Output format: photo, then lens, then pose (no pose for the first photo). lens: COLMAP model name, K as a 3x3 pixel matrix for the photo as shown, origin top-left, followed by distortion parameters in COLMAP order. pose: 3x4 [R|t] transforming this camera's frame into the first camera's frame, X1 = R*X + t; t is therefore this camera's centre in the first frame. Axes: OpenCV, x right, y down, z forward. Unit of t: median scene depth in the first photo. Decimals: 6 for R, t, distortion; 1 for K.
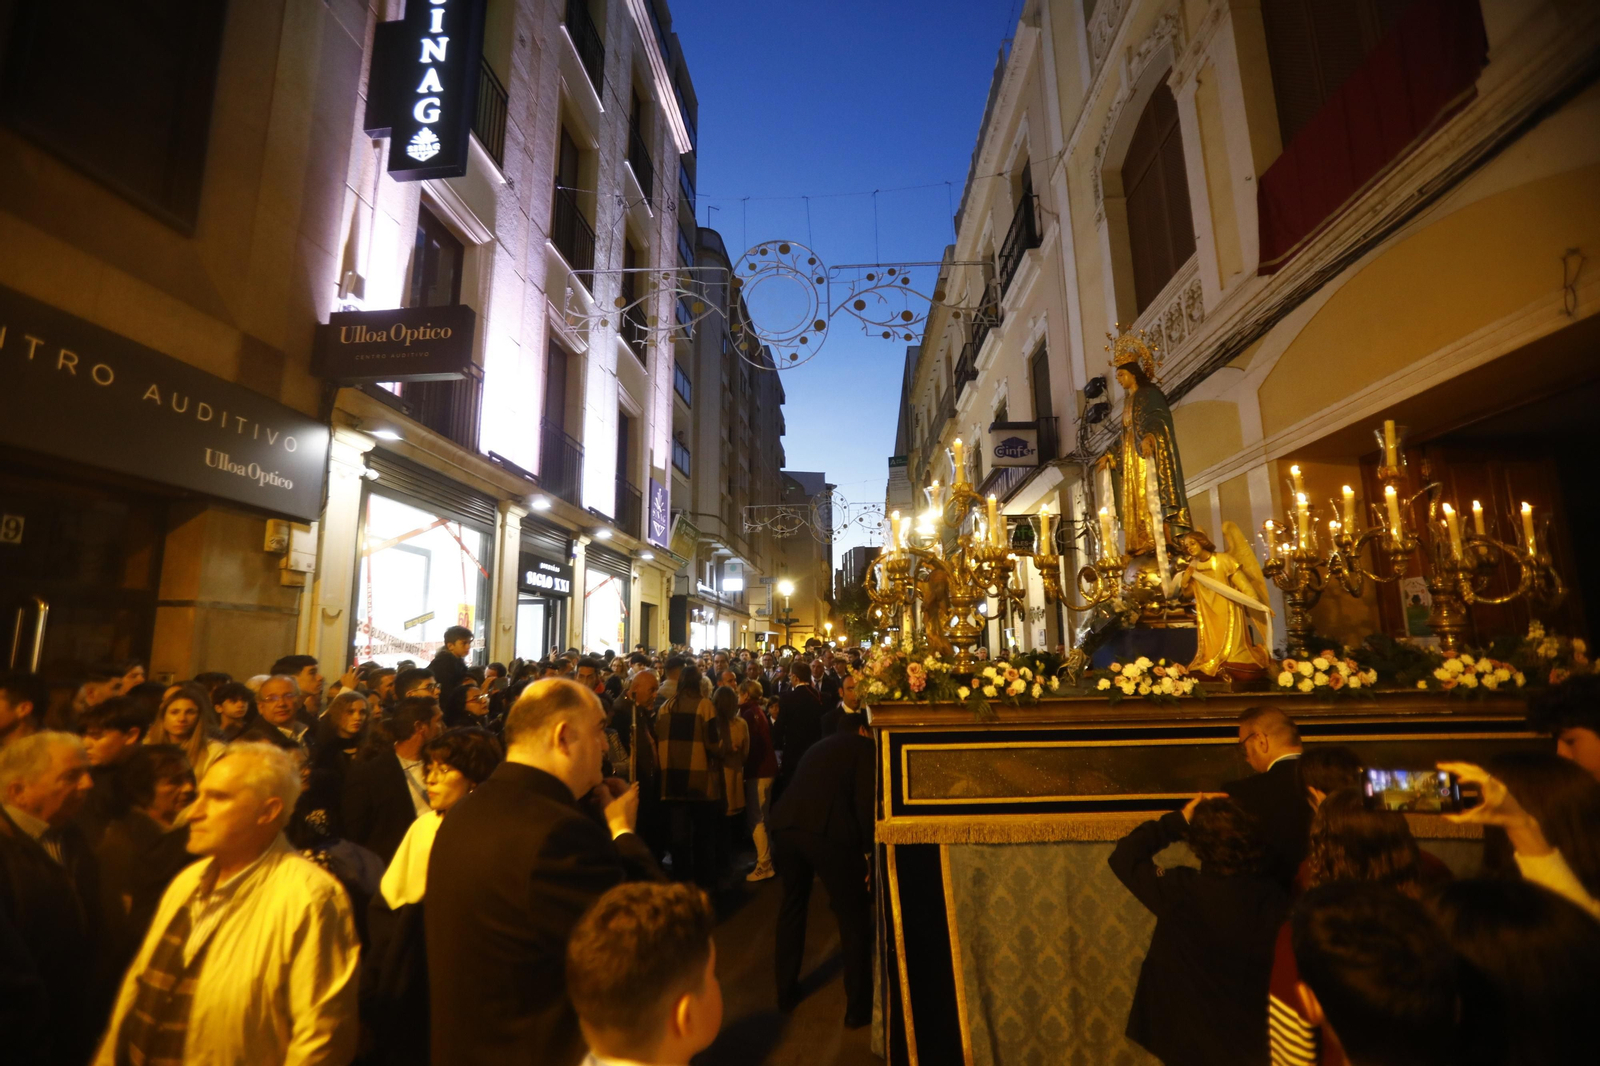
lens RADIAL K [[734.1, 0, 790.5], [0, 734.1, 532.1], [0, 0, 1]] dist [-0.071589, 0.028425]
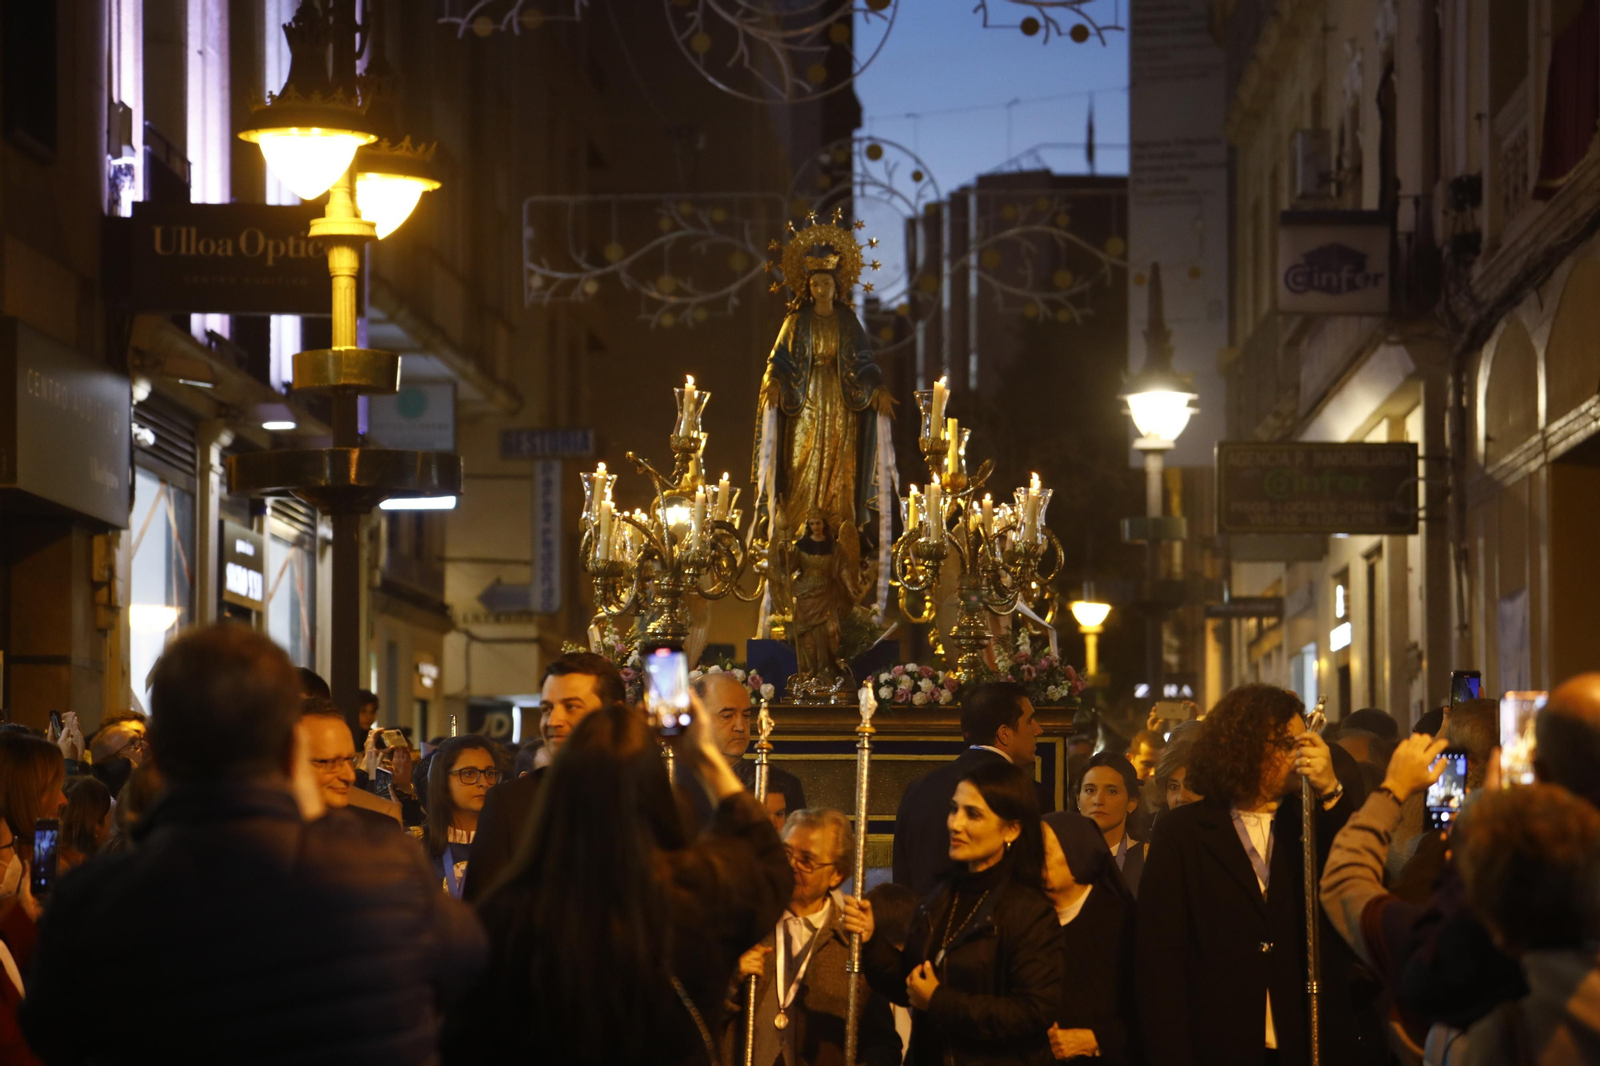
lens RADIAL K [[5544.5, 0, 821.3], [0, 5544.5, 538.7], [0, 0, 1]] dist [0.688295, -1.164534]
pose [[0.998377, 0.010434, 0.055991, -0.168182], [-0.016323, 0.994257, 0.105771, -0.300759], [-0.054565, -0.106513, 0.992813, -2.220950]]
